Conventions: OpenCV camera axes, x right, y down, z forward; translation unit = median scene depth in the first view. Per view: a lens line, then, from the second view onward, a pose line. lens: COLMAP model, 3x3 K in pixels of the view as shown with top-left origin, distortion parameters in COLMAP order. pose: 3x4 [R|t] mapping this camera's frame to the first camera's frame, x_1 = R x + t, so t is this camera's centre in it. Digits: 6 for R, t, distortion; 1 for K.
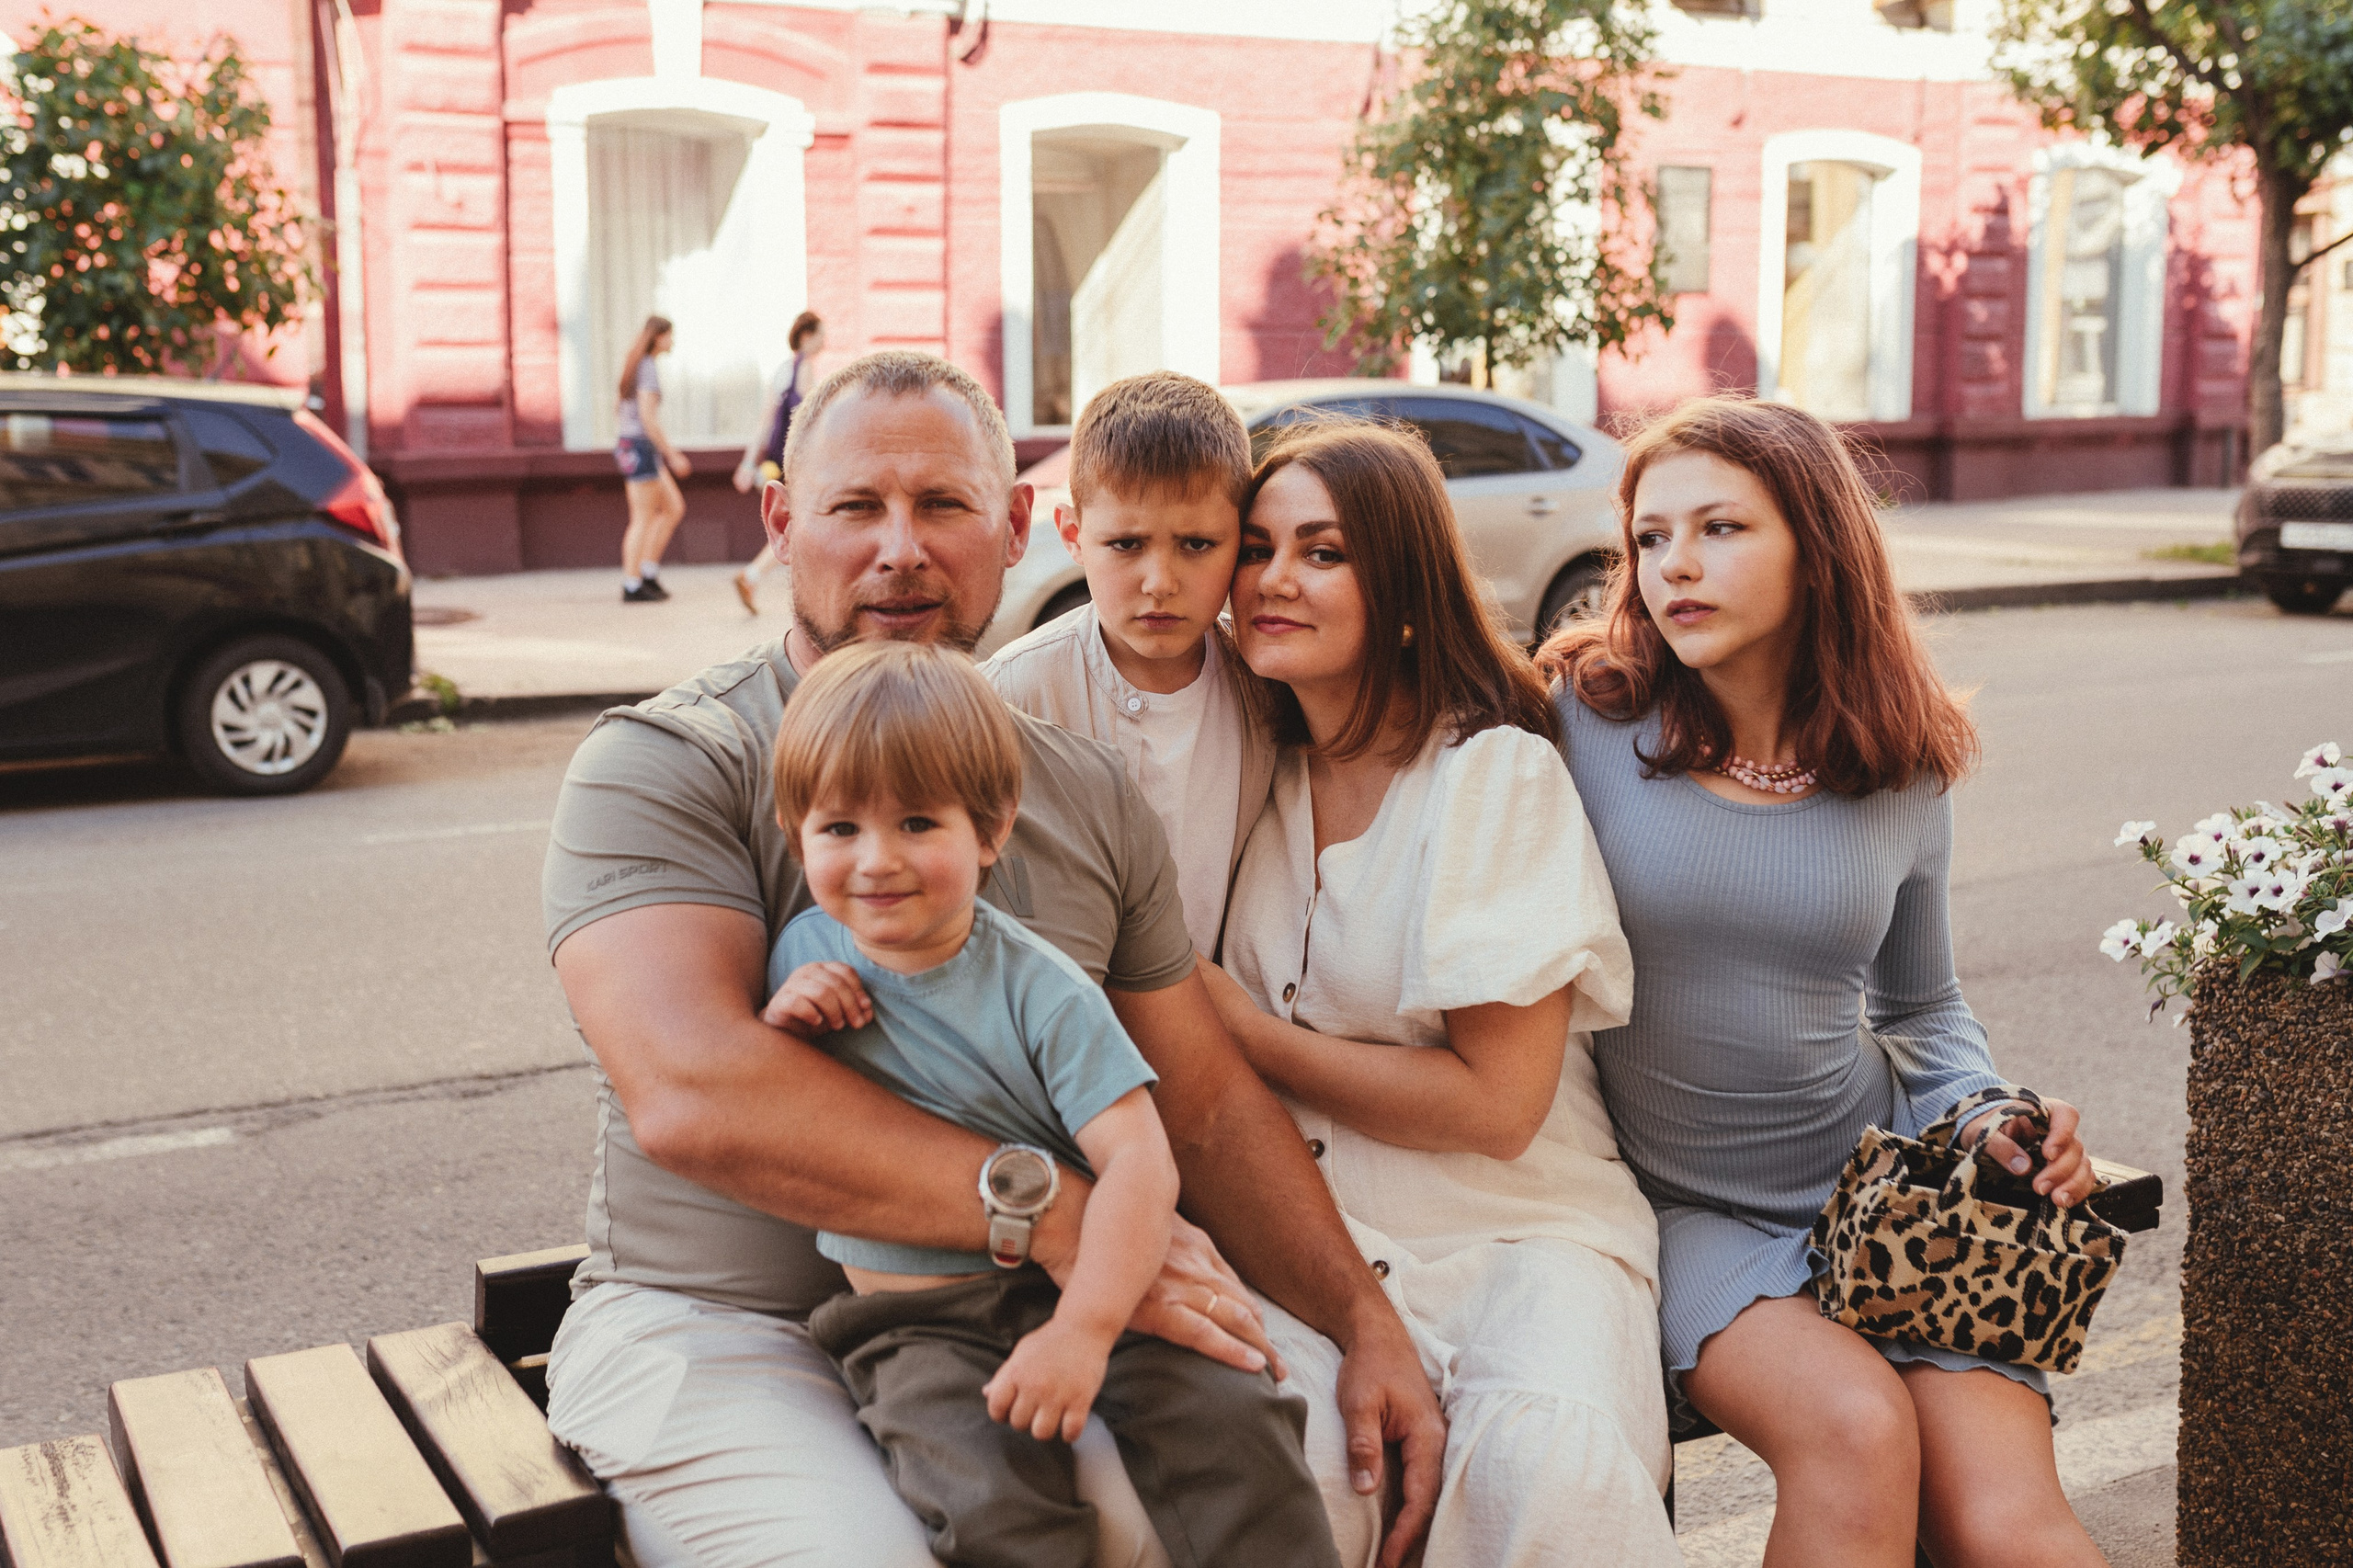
lens RADIAL K [[2527.7, 0, 1092.4], [0, 2527.7, 738.6], [0, 0, 1]] dist [-0.006875, 0.036390]
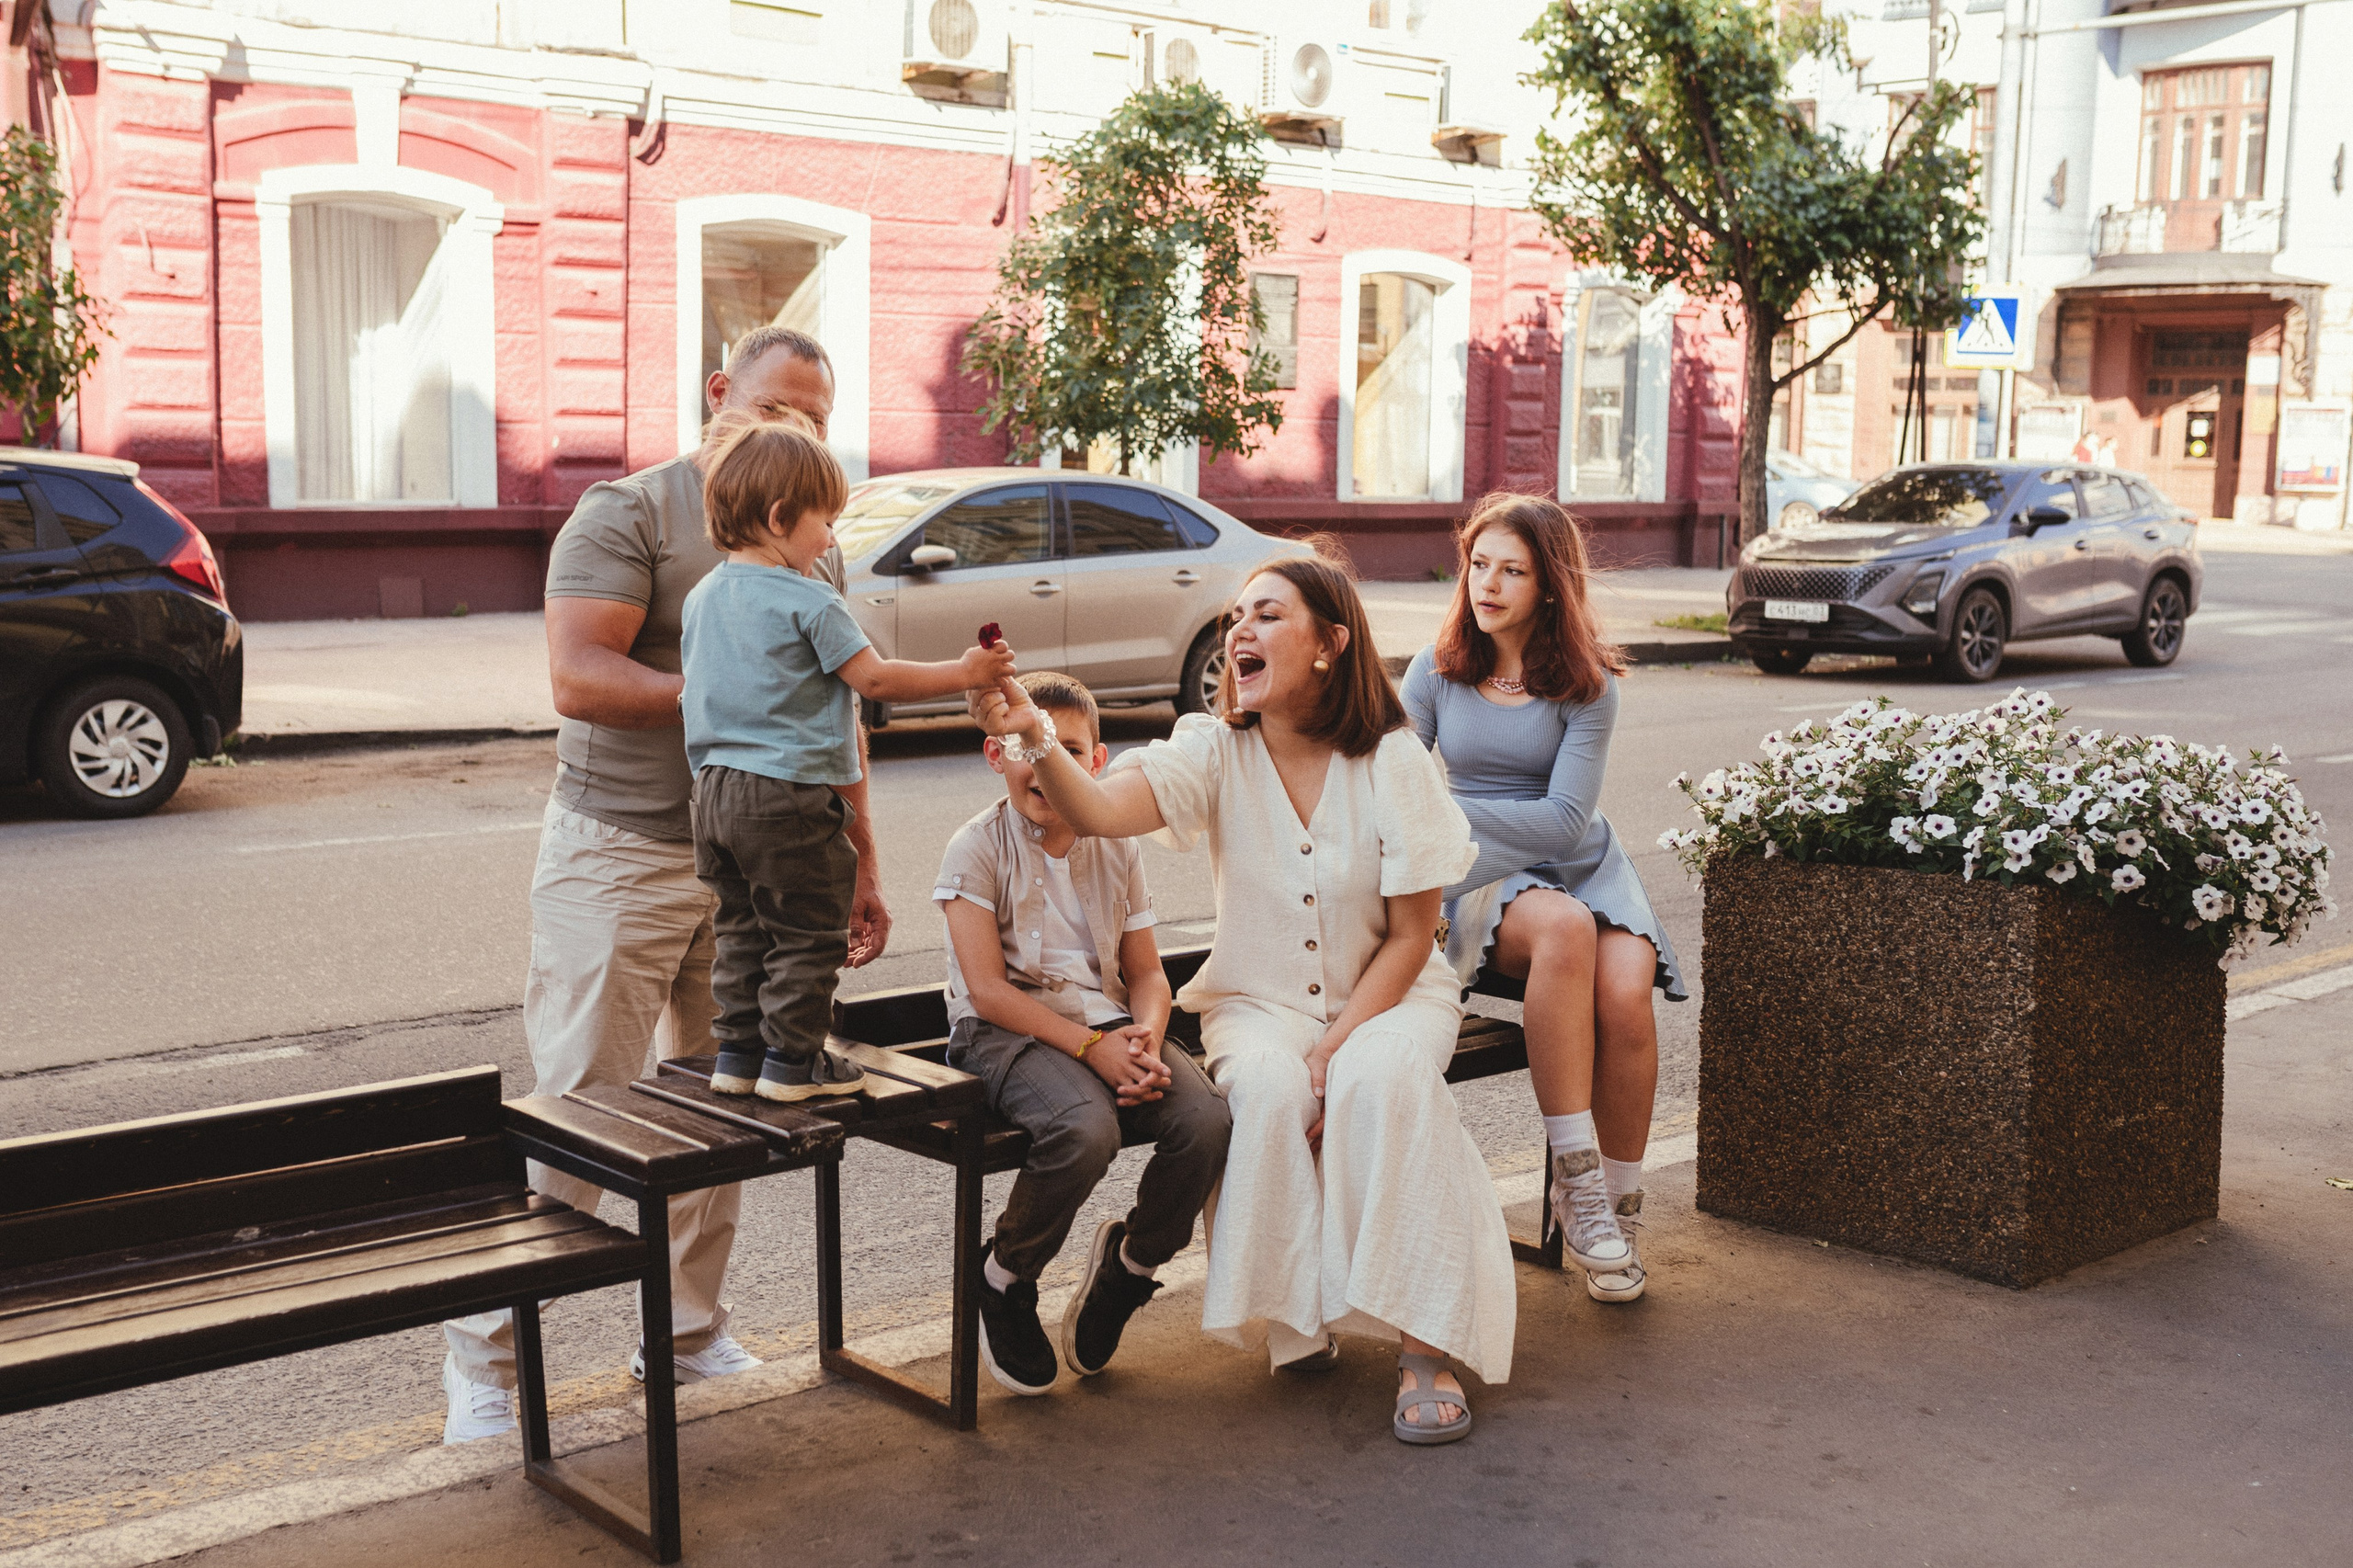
lens RADIAL K [[2522.5, 0, 1178.0], [0, 2522.5, 818.5], [0, 0, 1]] dist [0.011142, 0.013307]
pose [[0.978080, -0.004659, 0.208179, -0.054288], [0.002965, 0.999960, 0.008451, 0.008491], [-0.208210, -0.007649, 0.978054, -0.120549]]
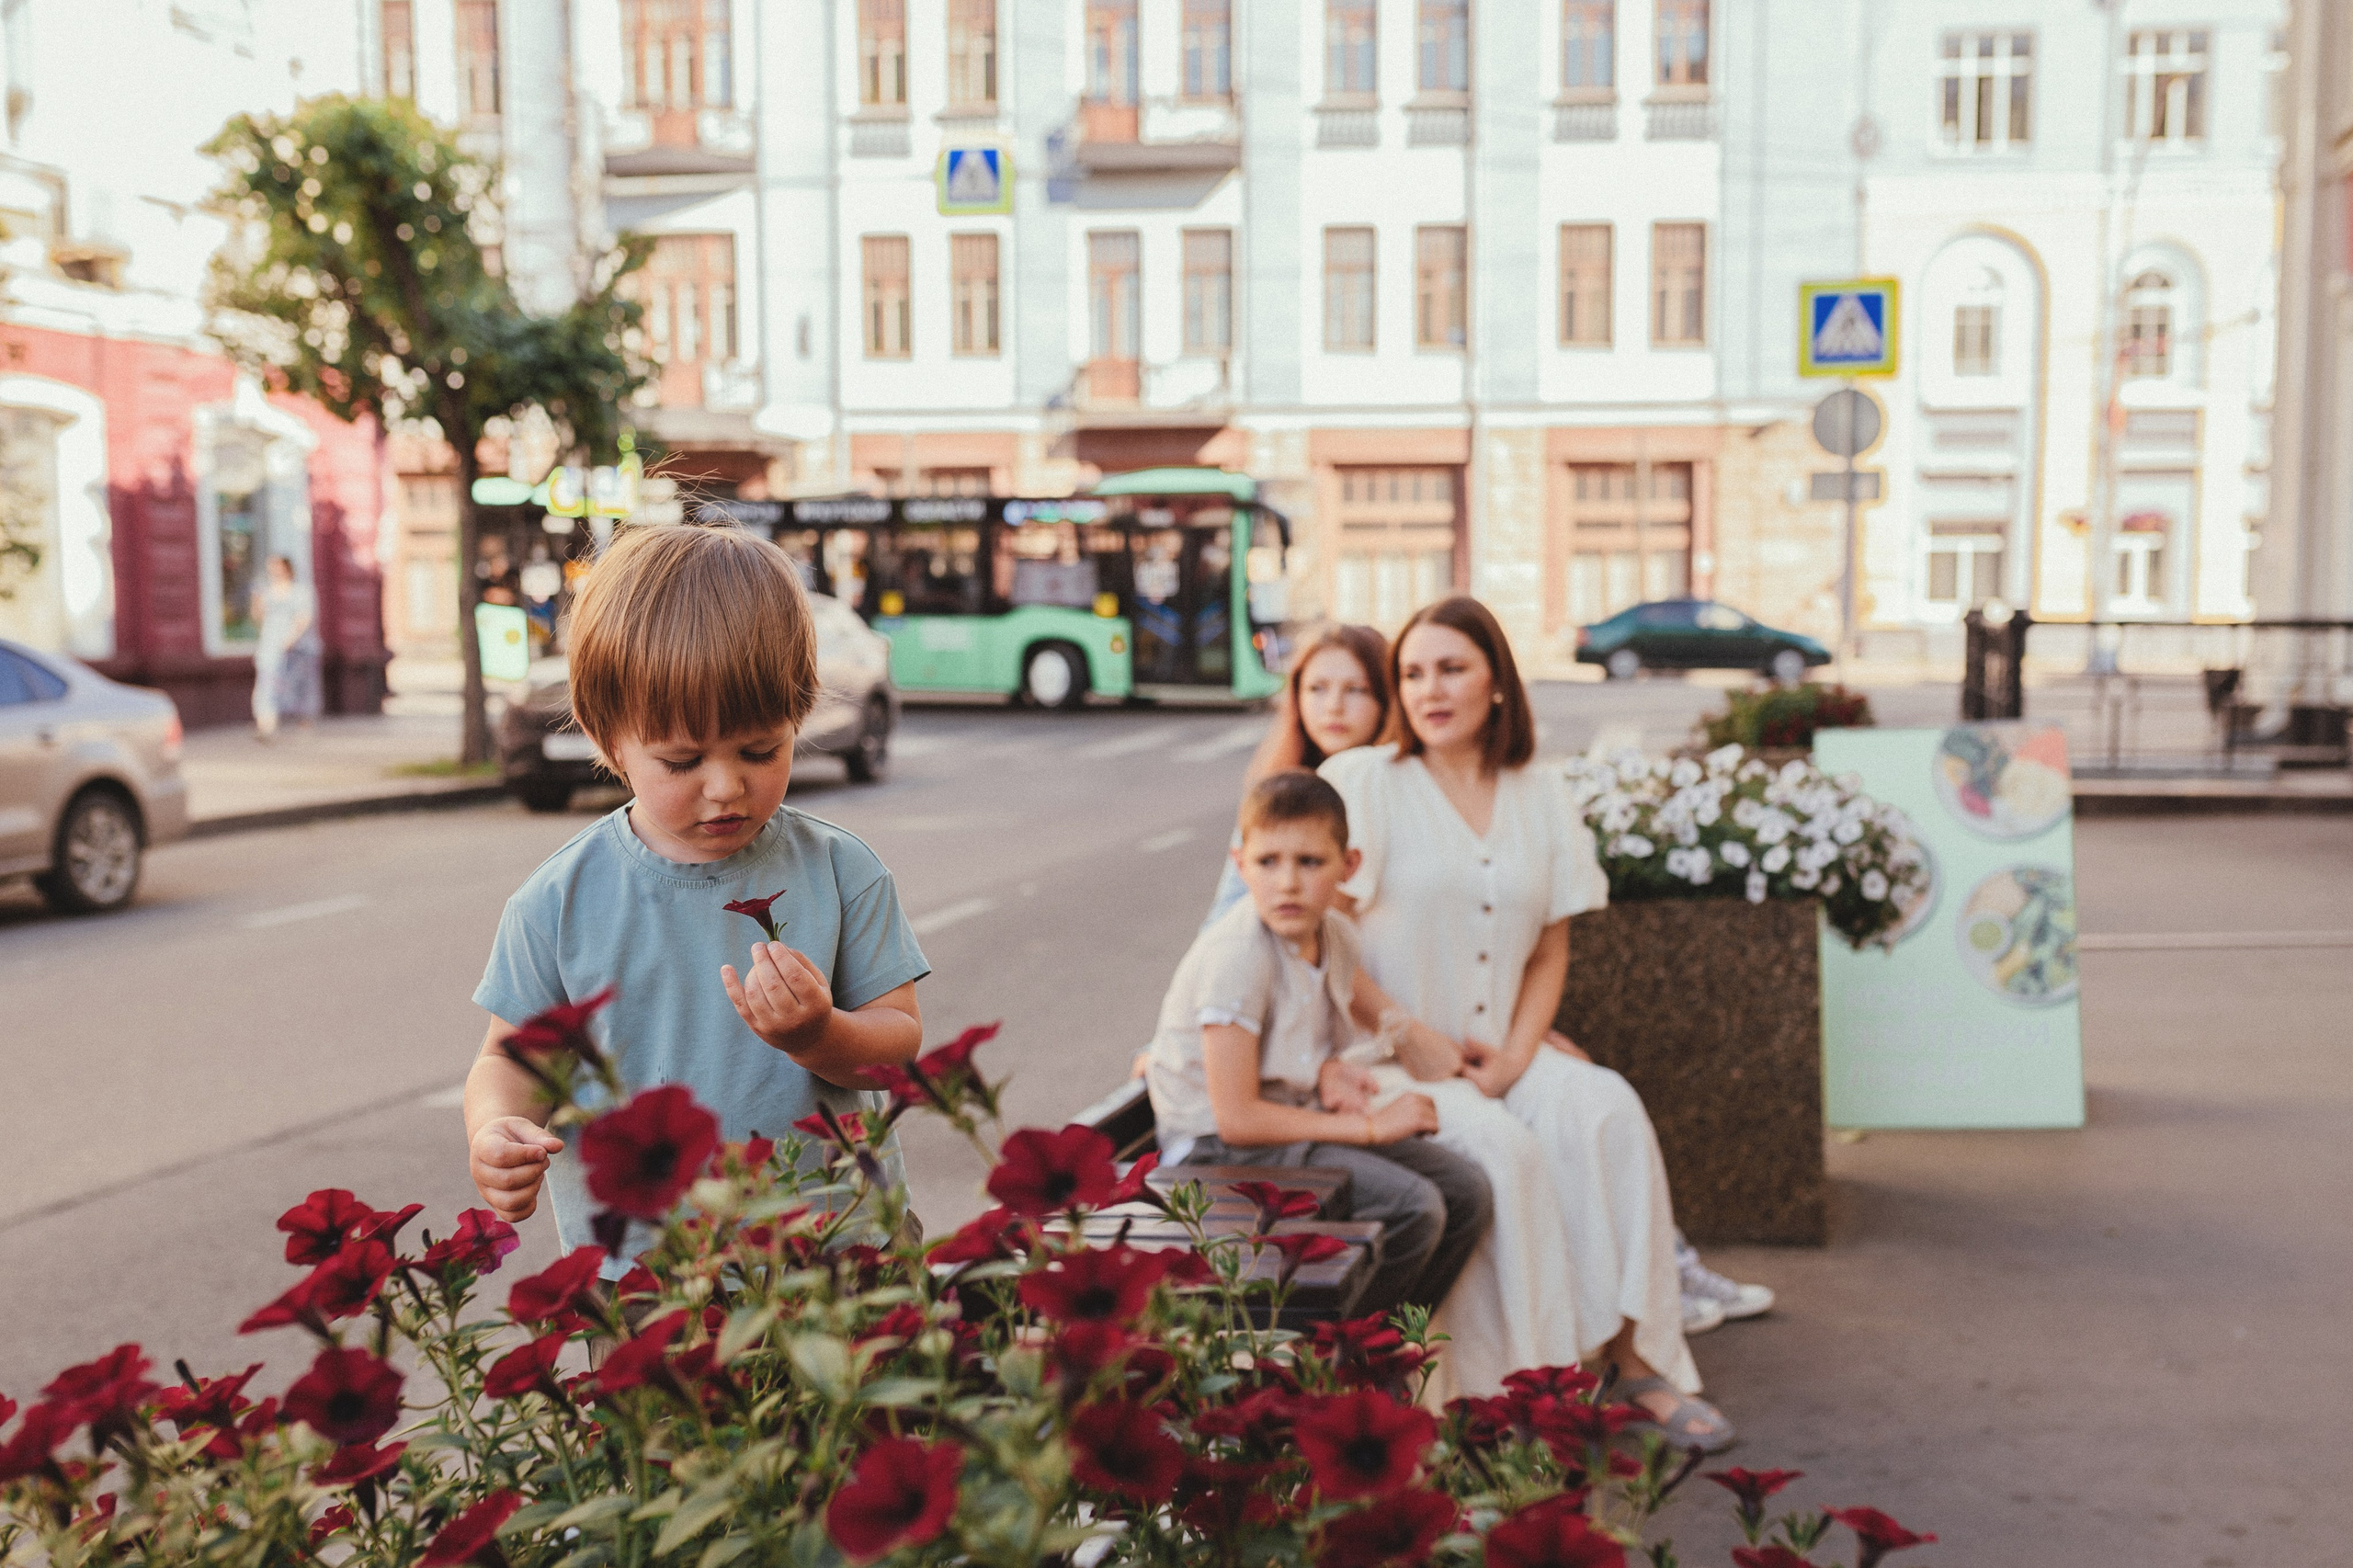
lens RADIAL K [[2528.5, 0, 1178.8], [0, 2528.5, 884.8], [0, 0, 1]] dist [0.010041, 0.029250]
pose [[0.686704, -0.074839, 0.723074, -0.182620], [0.101444, 0.994819, 0.006624, 0.006575], [-0.719824, 0.068803, 0.690739, -0.041588]]
